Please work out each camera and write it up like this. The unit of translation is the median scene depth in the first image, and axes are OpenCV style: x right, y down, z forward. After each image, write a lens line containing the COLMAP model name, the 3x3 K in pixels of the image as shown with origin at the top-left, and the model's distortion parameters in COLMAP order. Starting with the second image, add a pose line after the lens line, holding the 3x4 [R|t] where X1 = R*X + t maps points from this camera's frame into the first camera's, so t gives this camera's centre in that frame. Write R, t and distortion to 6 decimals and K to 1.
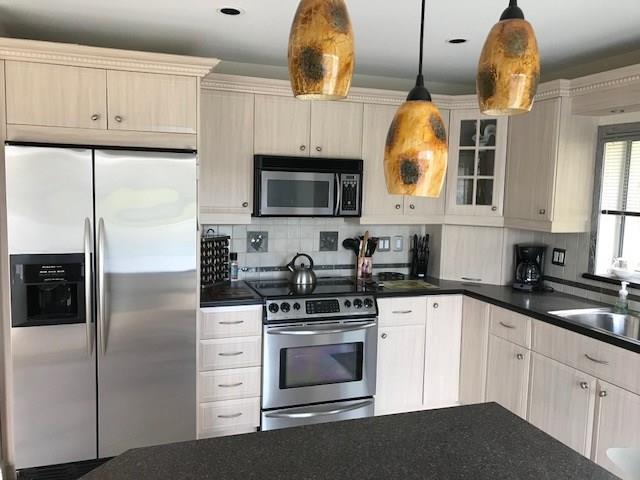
lens RADIAL K [[530.0, 0, 320.0], [0, 530.0, 240.0], [0, 0, 1]] dist [0.073111, -0.000517]
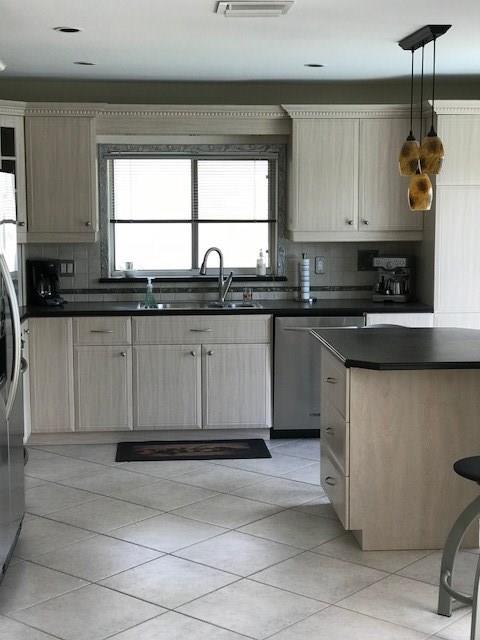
lens RADIAL K [[1061.9, 0, 240.0], [0, 1061.9, 320.0], [0, 0, 1]] dist [0.611487, 0.034338]
pose [[0.240676, -0.155593, 0.958053, -1.603150], [0.109943, 0.985085, 0.132364, -0.117793], [-0.964359, 0.073474, 0.254193, 0.181349]]
